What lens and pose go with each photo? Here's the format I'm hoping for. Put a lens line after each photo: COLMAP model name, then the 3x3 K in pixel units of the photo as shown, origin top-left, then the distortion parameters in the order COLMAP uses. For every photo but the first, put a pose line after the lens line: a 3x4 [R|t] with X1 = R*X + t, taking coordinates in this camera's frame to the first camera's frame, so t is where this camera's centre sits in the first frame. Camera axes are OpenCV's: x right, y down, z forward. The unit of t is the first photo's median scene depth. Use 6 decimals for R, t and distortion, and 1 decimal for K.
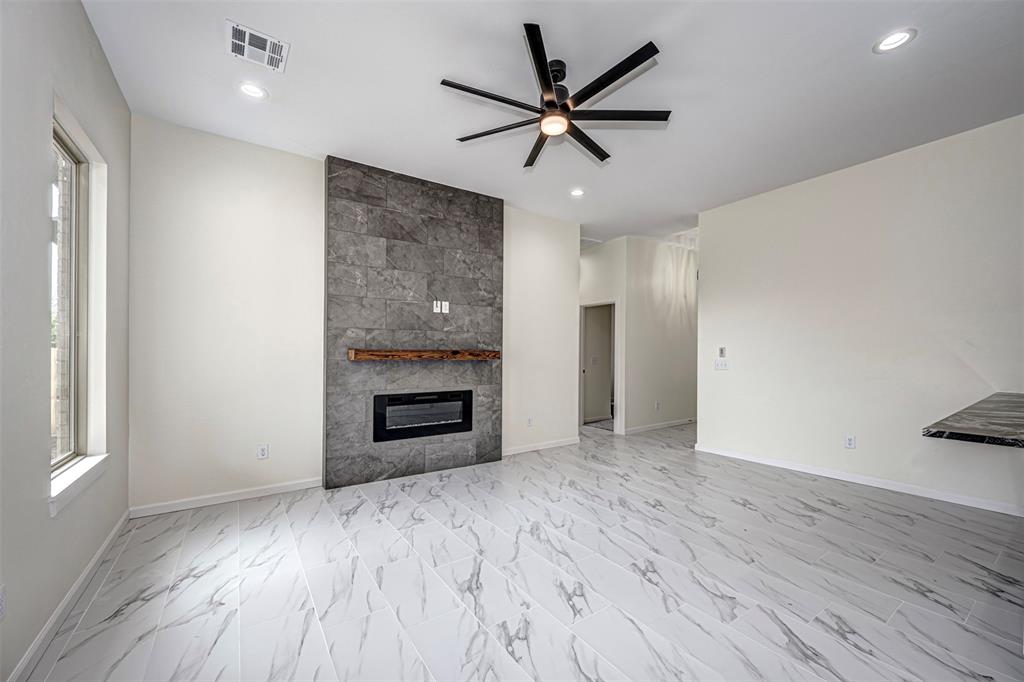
lens RADIAL K [[398.7, 0, 527.8], [0, 398.7, 353.9], [0, 0, 1]] dist [0.000326, 0.000055]
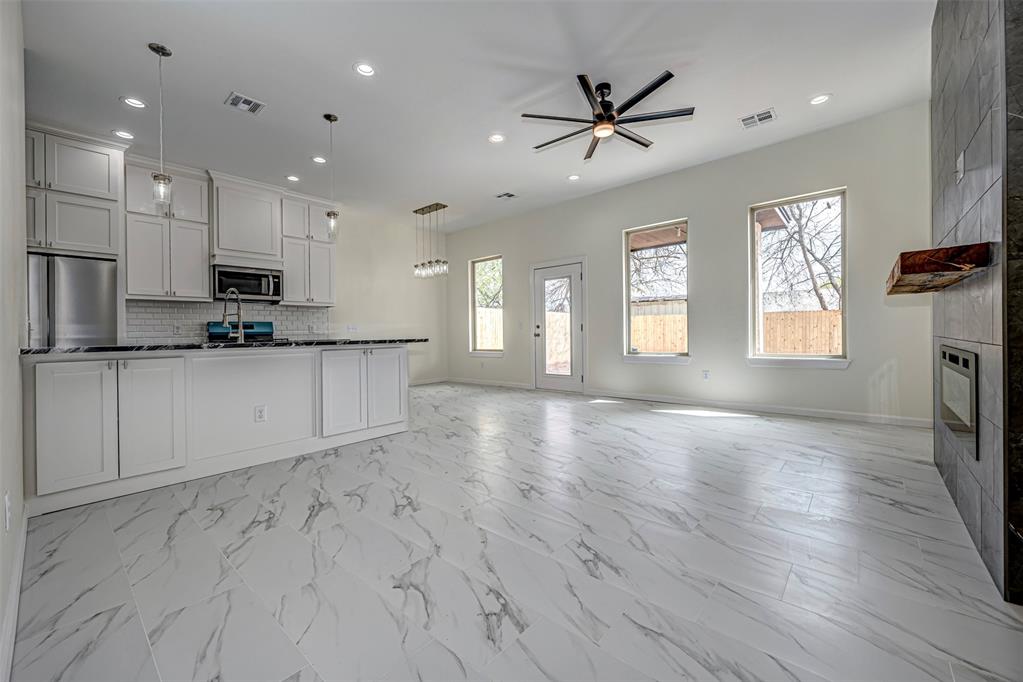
lens RADIAL K [[400.1, 0, 511.3], [0, 400.1, 346.2], [0, 0, 1]] dist [0.000182, 0.000052]
pose [[-0.973620, 0.027628, -0.226496, 0.427716], [0.020049, 0.999162, 0.035692, 0.064020], [0.227292, 0.030210, -0.973358, 1.418849]]
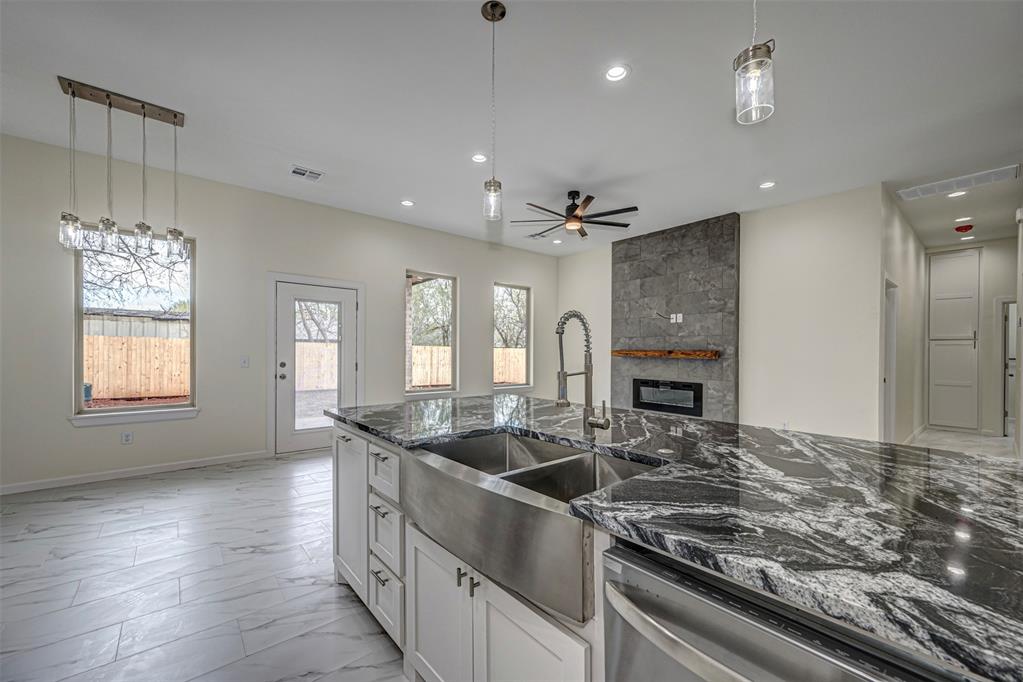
lens RADIAL K [[401.6, 0, 521.4], [0, 401.6, 362.8], [0, 0, 1]] dist [-0.001833, -0.000112]
pose [[0.102766, 0.031578, -0.994204, 1.159786], [-0.011348, 0.999468, 0.030572, -0.003894], [0.994641, 0.008140, 0.103070, 0.372568]]
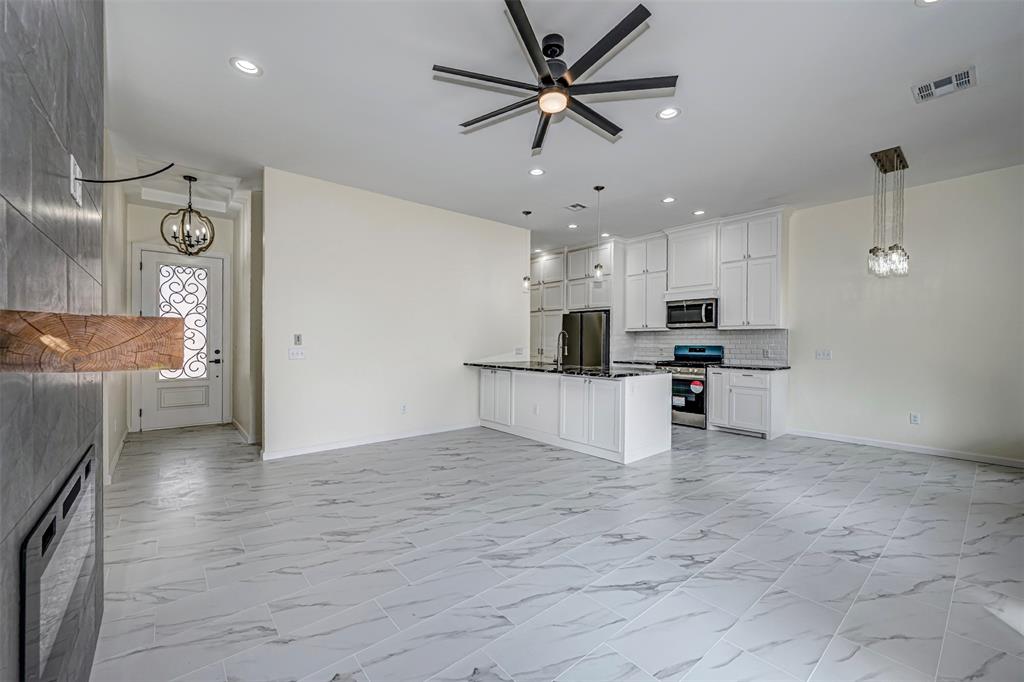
lens RADIAL K [[418.6, 0, 502.8], [0, 418.6, 347.7], [0, 0, 1]] dist [-0.000317, 0.000052]
pose [[-0.063052, -0.012597, 0.997931, -0.586899], [-0.002688, 0.999919, 0.012452, 0.000608], [-0.998007, -0.001897, -0.063081, 0.744341]]
